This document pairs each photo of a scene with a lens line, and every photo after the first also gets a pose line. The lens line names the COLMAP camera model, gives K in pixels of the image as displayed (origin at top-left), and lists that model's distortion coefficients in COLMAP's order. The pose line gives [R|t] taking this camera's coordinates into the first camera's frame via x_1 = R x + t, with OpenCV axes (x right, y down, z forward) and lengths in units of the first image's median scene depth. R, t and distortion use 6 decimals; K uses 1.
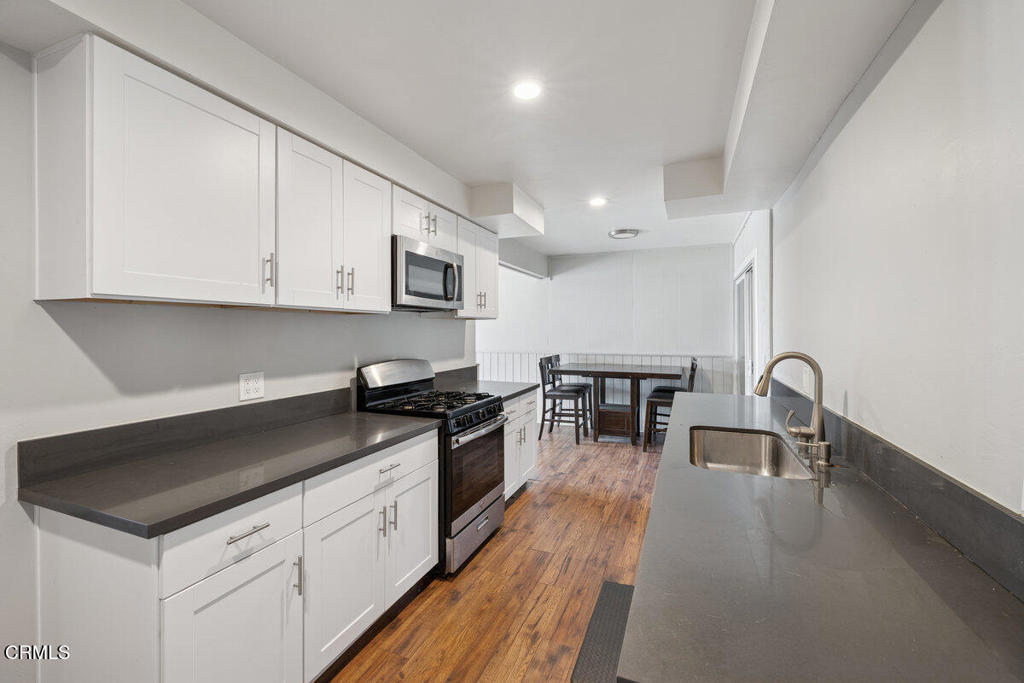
lens RADIAL K [[434.5, 0, 509.9], [0, 434.5, 334.6], [0, 0, 1]] dist [0.000106, 0.001136]
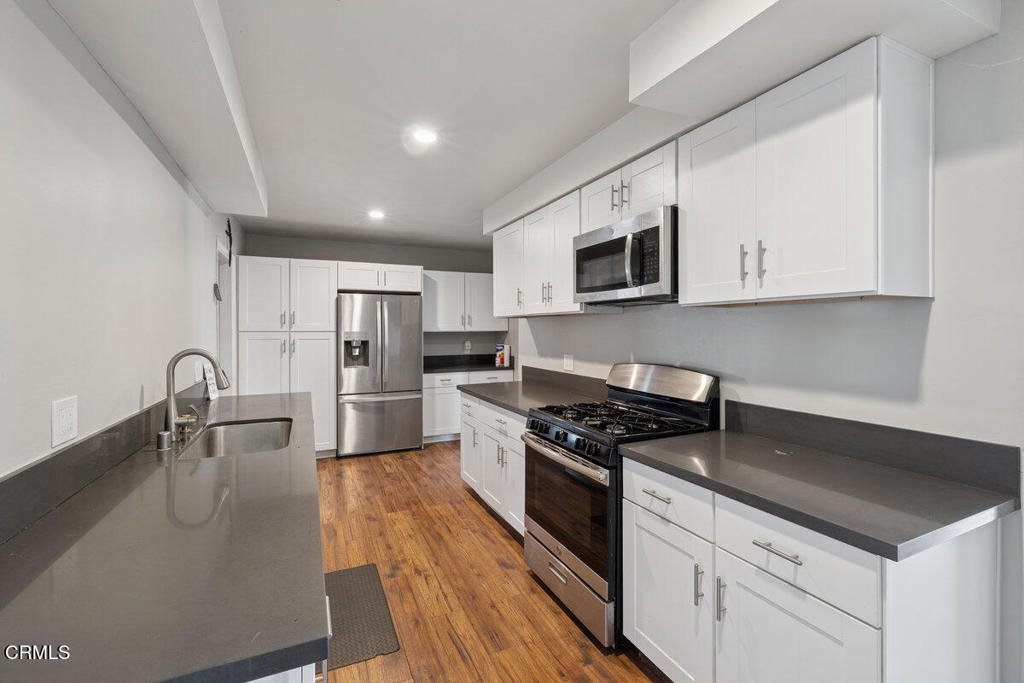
lens RADIAL K [[434.5, 0, 501.6], [0, 434.5, 334.5], [0, 0, 1]] dist [0.000106, 0.001136]
pose [[-0.689056, 0.007108, -0.724674, 0.695533], [-0.007284, 0.999833, 0.016734, -0.012551], [0.724672, 0.016809, -0.688889, 1.769860]]
